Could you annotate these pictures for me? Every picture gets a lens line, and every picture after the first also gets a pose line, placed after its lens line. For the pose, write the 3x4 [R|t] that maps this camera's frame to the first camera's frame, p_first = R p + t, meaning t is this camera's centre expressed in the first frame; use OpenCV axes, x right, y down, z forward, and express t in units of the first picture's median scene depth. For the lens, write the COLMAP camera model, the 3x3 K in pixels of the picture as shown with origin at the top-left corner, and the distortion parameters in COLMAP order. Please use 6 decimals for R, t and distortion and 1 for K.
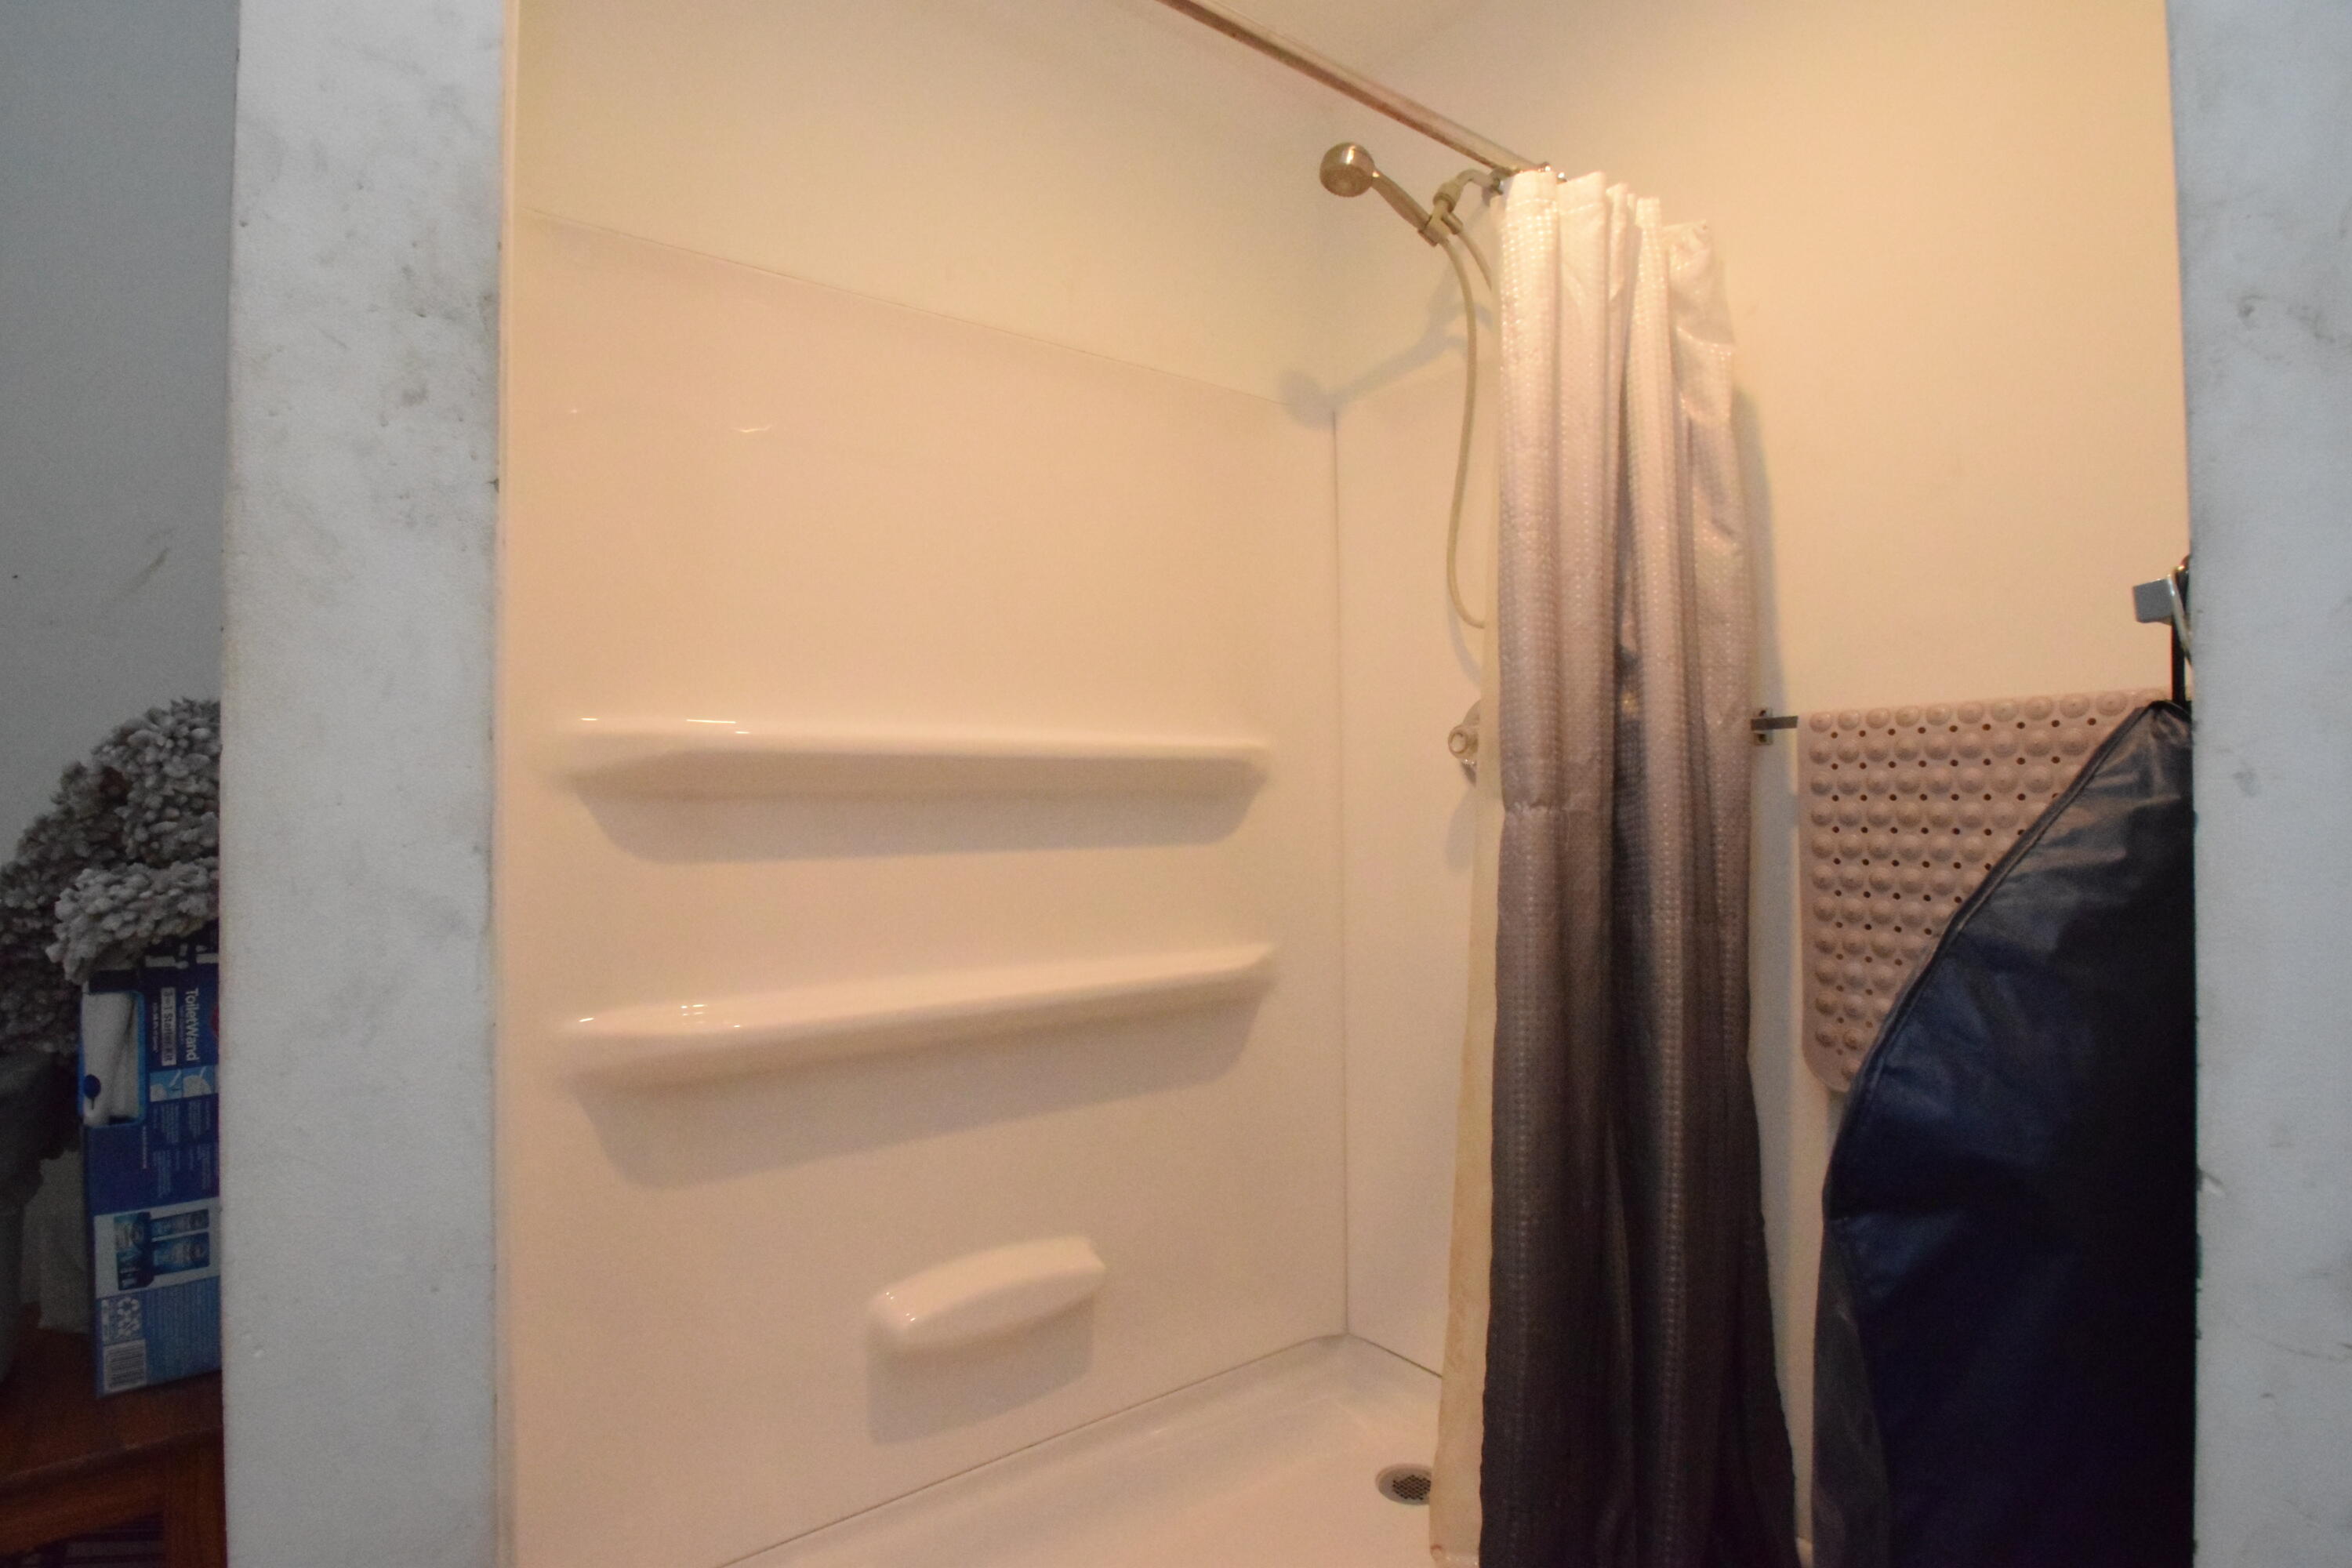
lens RADIAL K [[1166.8, 0, 1182.1], [0, 1166.8, 782.7], [0, 0, 1]] dist [0.002317, -0.017847]
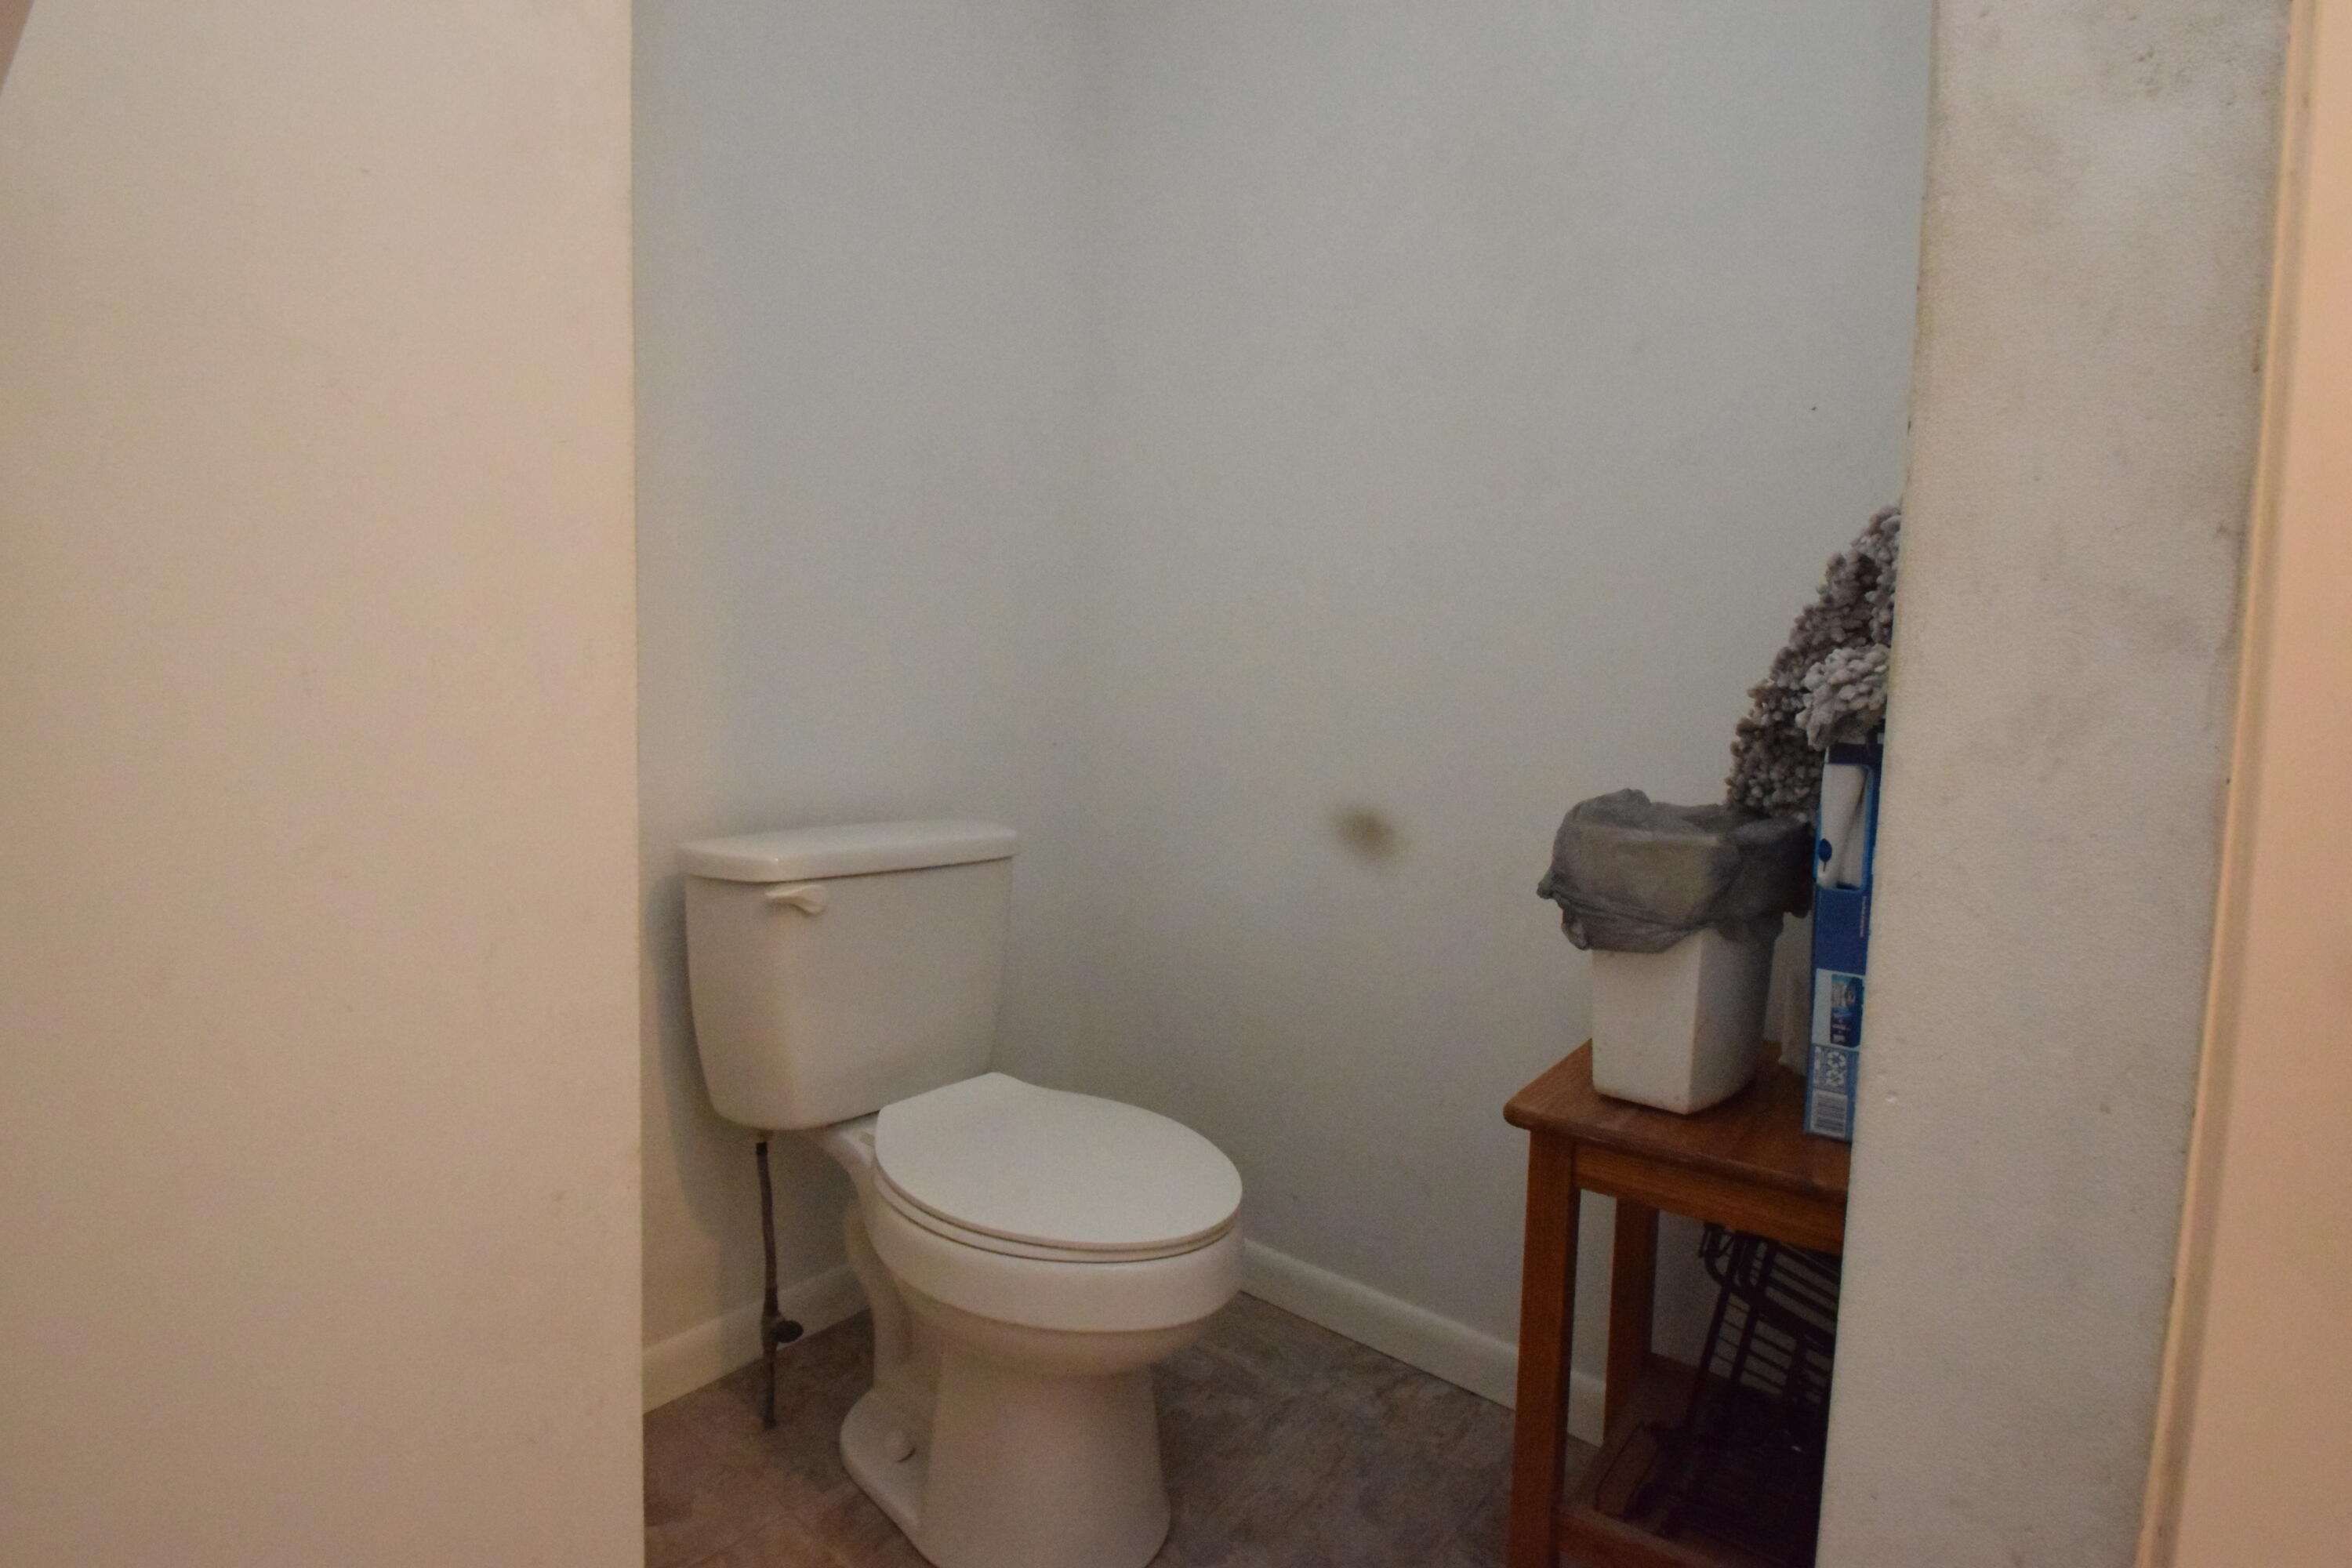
lens RADIAL K [[1166.8, 0, 1182.1], [0, 1166.8, 782.7], [0, 0, 1]] dist [0.002317, -0.017847]
pose [[0.247535, 0.095173, -0.964193, -0.049830], [-0.008650, 0.995341, 0.096027, 0.101012], [0.968840, -0.015430, 0.247205, 0.146322]]
